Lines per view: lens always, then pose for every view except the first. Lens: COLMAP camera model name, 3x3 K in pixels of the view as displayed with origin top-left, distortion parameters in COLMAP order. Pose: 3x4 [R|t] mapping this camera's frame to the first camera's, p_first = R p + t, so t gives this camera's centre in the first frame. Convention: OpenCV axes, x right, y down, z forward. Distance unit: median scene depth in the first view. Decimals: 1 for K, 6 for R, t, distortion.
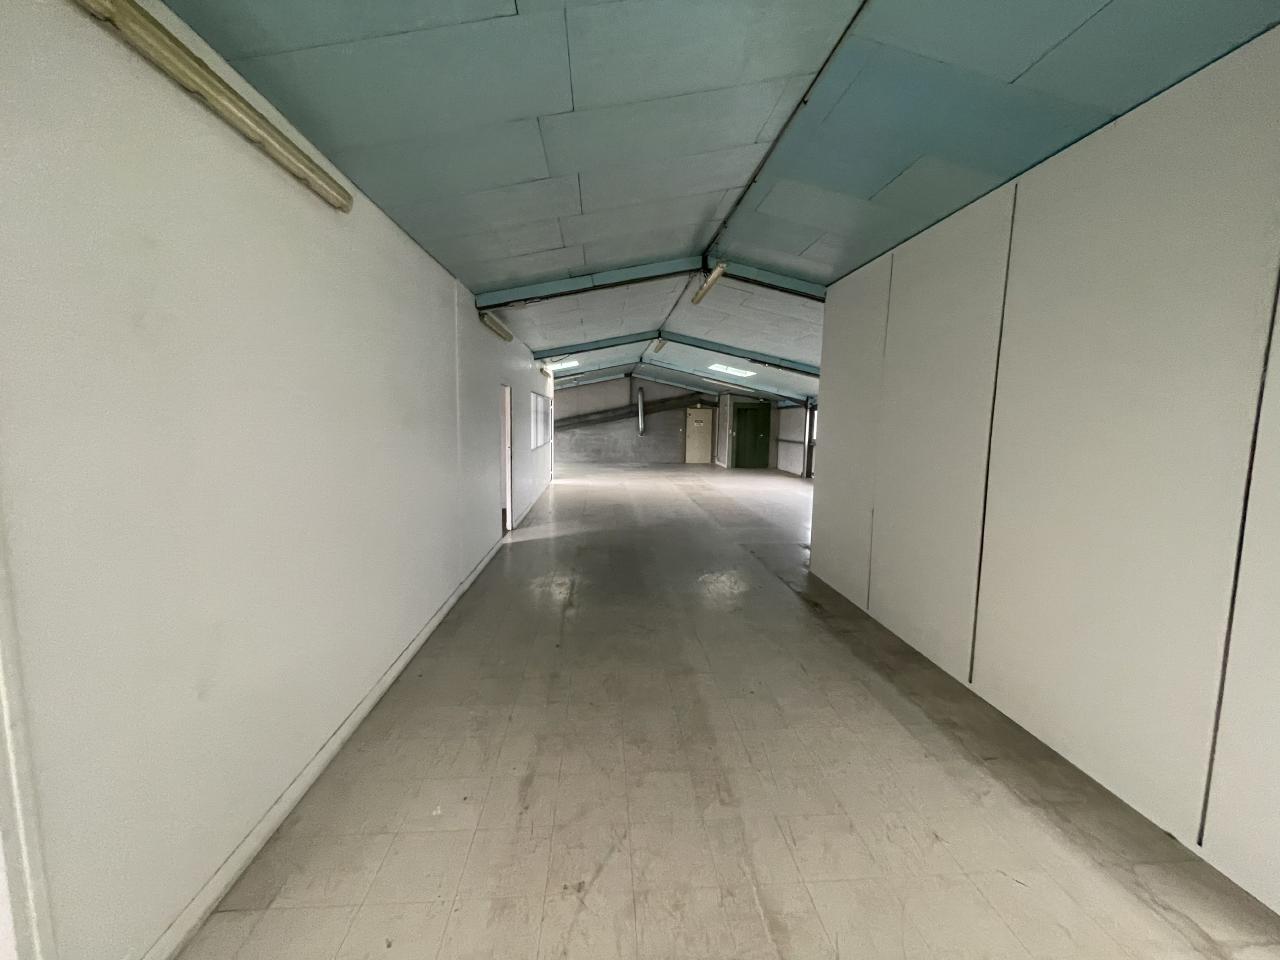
lens RADIAL K [[515.1, 0, 640.1], [0, 515.1, 479.1], [0, 0, 1]] dist [-0.009340, -0.000045]
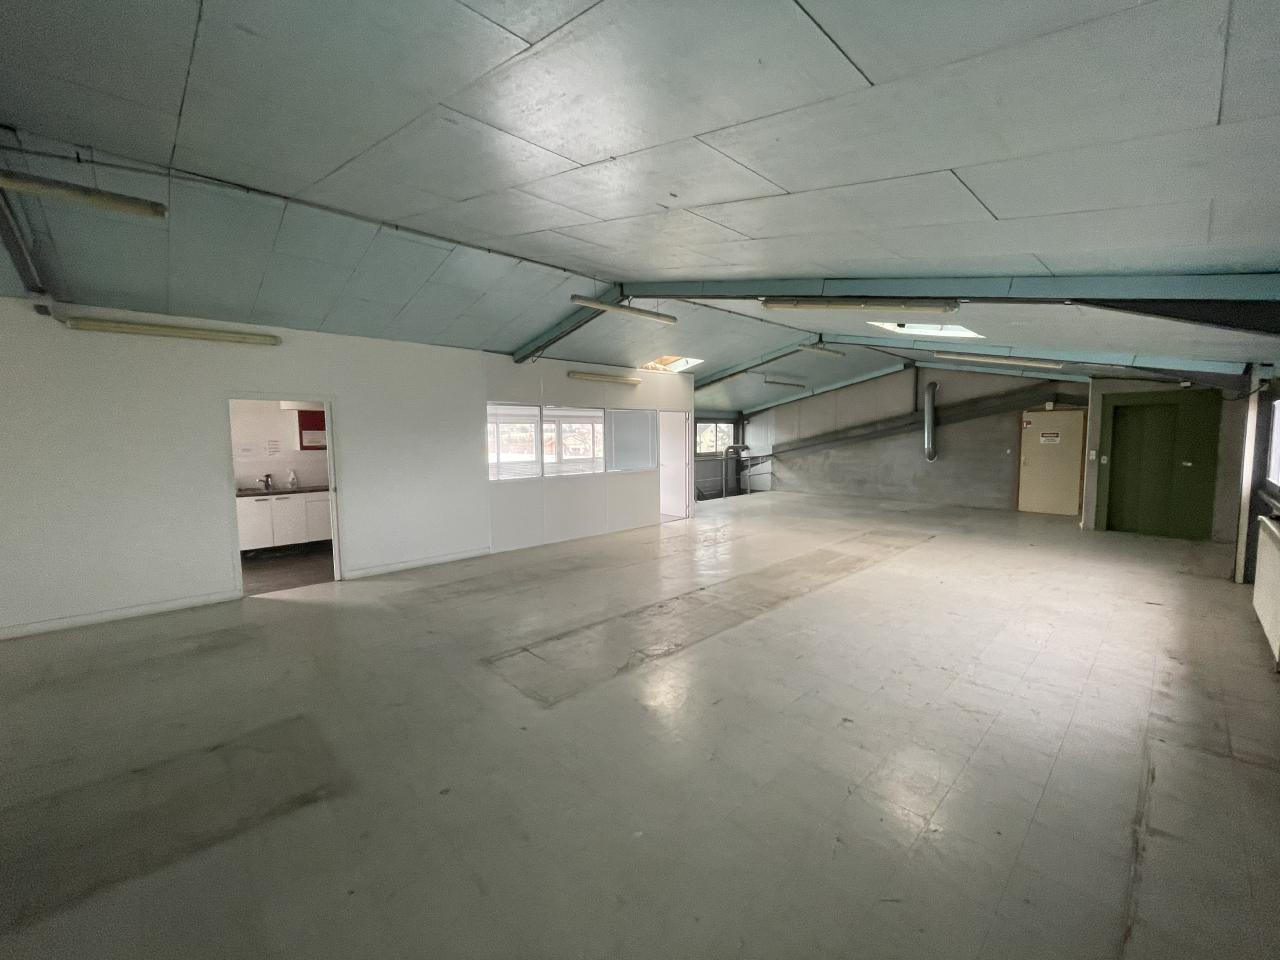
lens RADIAL K [[515.1, 0, 639.1], [0, 515.1, 478.4], [0, 0, 1]] dist [-0.009340, -0.000045]
pose [[0.625946, 0.042114, -0.778728, 0.266225], [-0.069749, 0.997562, -0.002116, -0.037015], [0.776741, 0.055640, 0.627358, 0.346191]]
